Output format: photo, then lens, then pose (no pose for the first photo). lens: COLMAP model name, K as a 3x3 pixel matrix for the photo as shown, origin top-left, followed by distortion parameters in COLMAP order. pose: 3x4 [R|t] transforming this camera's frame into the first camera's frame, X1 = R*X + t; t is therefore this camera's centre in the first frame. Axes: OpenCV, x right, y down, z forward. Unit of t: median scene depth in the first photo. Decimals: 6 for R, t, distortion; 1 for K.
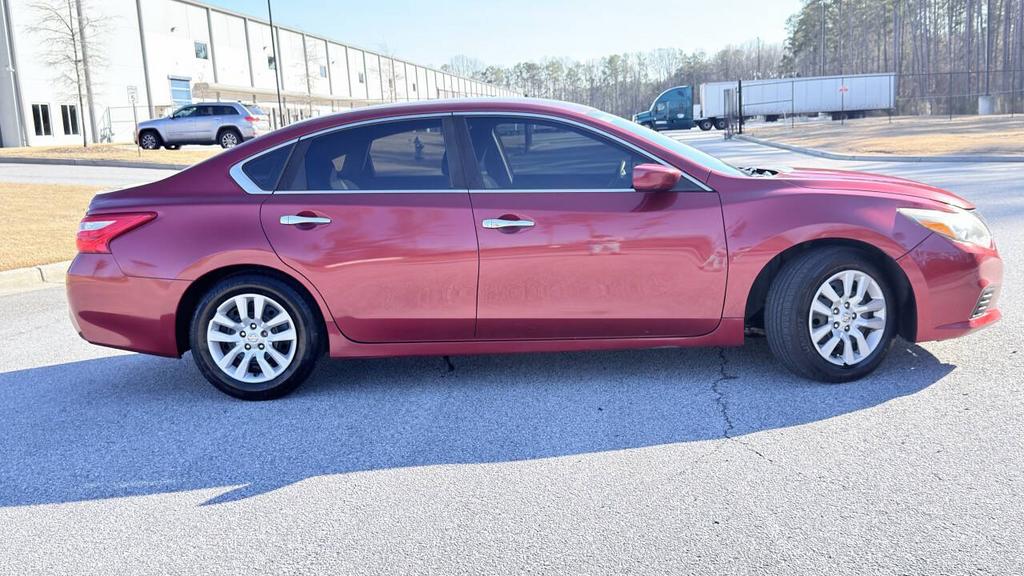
lens RADIAL K [[1039.8, 0, 531.4], [0, 1039.8, 285.0], [0, 0, 1]] dist [0.102001, -0.216706]
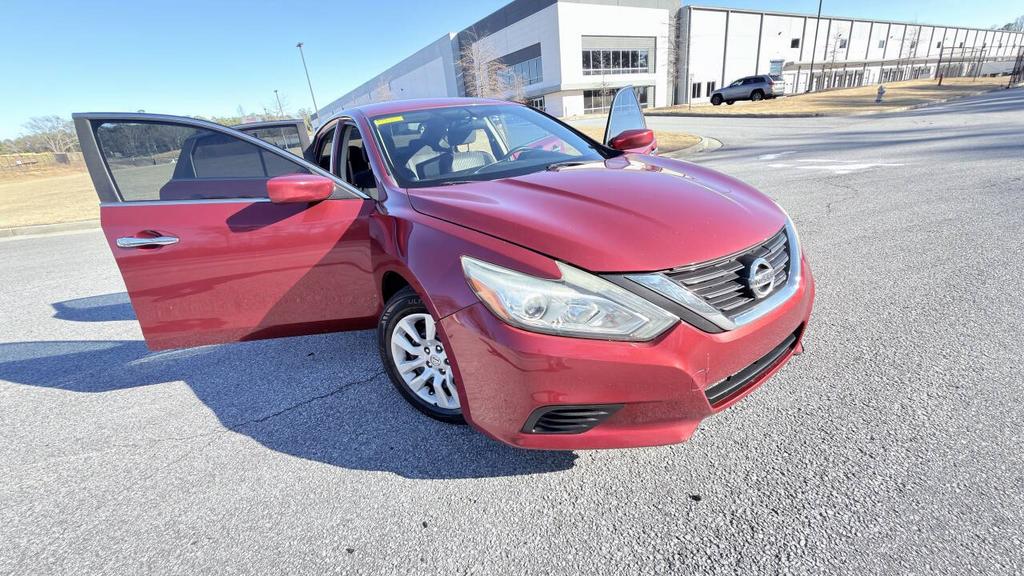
lens RADIAL K [[414.5, 0, 512.0], [0, 414.5, 288.0], [0, 0, 1]] dist [-0.000165, -0.000335]
pose [[0.614109, 0.276198, -0.739314, 0.561587], [-0.048060, 0.948113, 0.314281, -0.136087], [0.787756, -0.157472, 0.595519, 0.818472]]
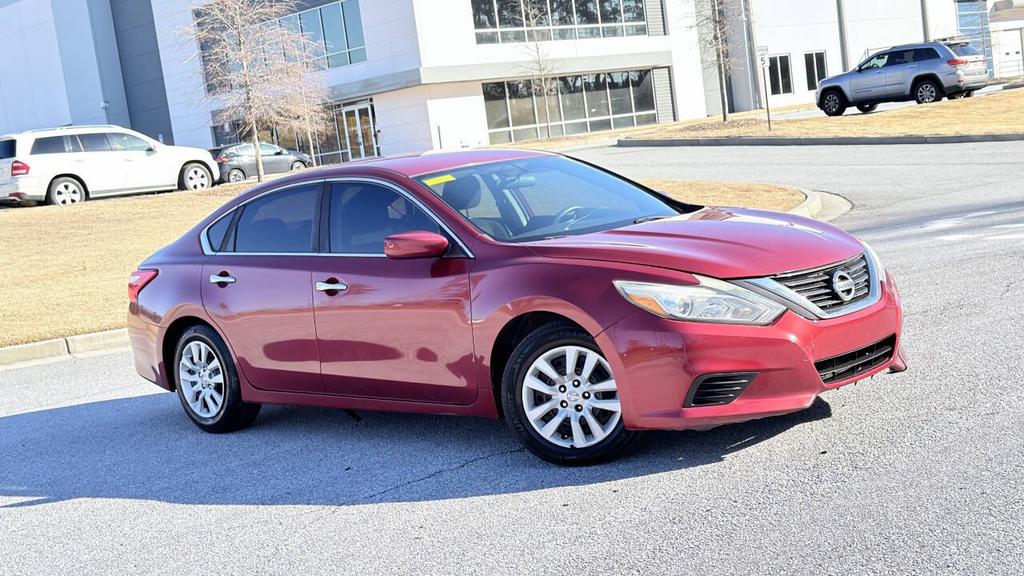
lens RADIAL K [[1419.4, 0, 512.0], [0, 1419.4, 288.0], [0, 0, 1]] dist [0.214450, -0.566658]
pose [[0.756344, 0.019518, -0.653883, 1.033785], [-0.008362, 0.999762, 0.020169, -0.085525], [0.654121, -0.009787, 0.756327, 0.020127]]
